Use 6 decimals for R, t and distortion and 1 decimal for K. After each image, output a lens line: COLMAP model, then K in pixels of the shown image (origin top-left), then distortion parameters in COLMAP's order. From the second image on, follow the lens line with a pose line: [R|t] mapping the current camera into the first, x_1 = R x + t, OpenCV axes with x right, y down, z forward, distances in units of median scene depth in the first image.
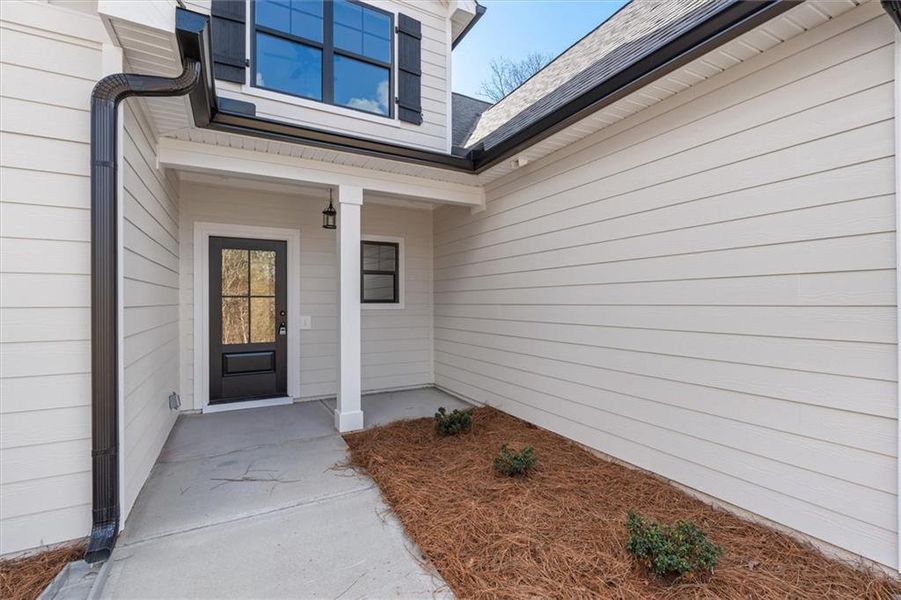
lens RADIAL K [[397.9, 0, 450.5], [0, 397.9, 300.0], [0, 0, 1]] dist [-0.000461, 0.000046]
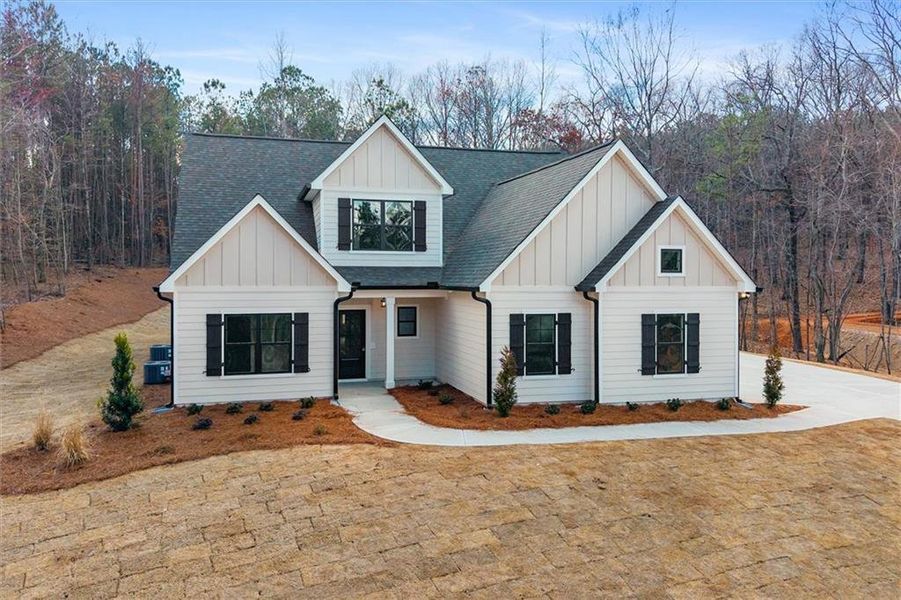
lens RADIAL K [[728.3, 0, 453.1], [0, 728.3, 276.2], [0, 0, 1]] dist [0.011993, -0.001317]
pose [[0.976413, 0.004424, -0.215867, 1.010840], [-0.003014, 0.999972, 0.006861, -0.384721], [0.215892, -0.006049, 0.976399, -3.056675]]
